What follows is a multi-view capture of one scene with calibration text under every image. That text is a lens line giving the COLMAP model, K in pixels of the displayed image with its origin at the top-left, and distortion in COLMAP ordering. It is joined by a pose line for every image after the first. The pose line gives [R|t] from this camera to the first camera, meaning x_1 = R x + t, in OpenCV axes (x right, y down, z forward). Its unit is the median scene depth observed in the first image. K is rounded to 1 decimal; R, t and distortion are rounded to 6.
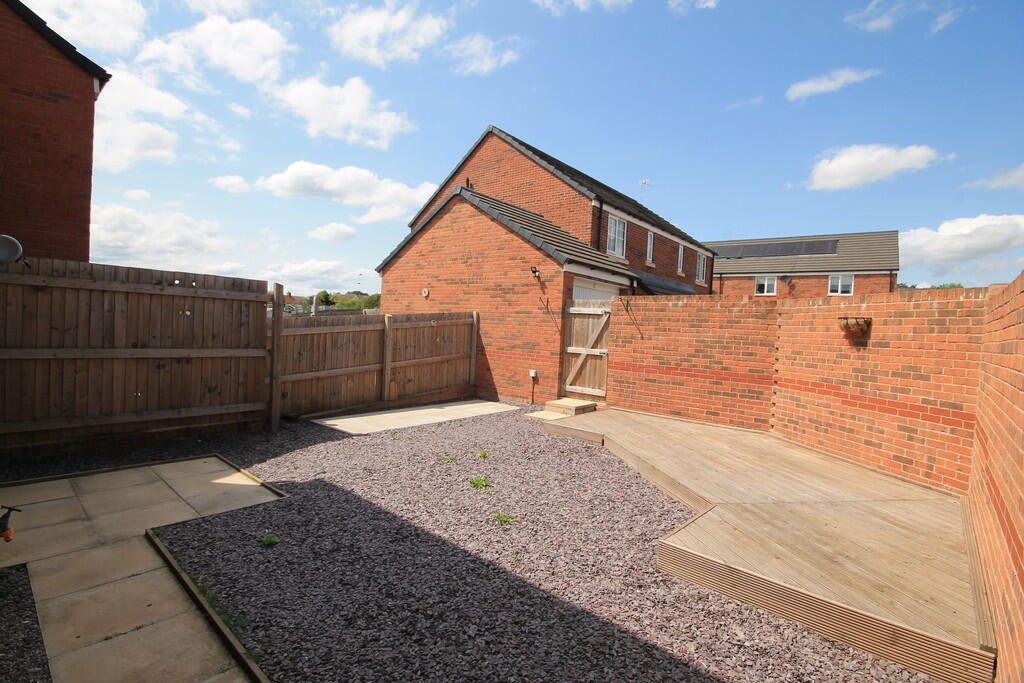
lens RADIAL K [[478.9, 0, 509.9], [0, 478.9, 340.6], [0, 0, 1]] dist [0.005103, -0.000011]
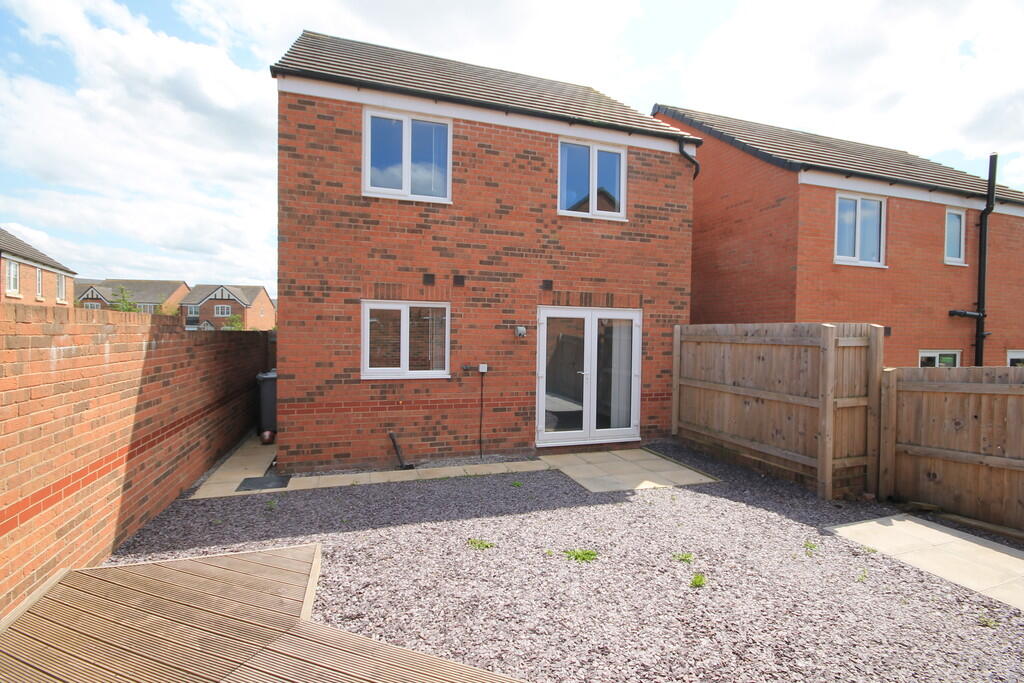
lens RADIAL K [[478.9, 0, 511.1], [0, 478.9, 340.6], [0, 0, 1]] dist [0.005103, -0.000011]
pose [[-0.502708, -0.041965, -0.863437, 0.657289], [-0.060920, 0.998057, -0.013039, -0.054010], [0.862307, 0.046046, -0.504288, 1.146761]]
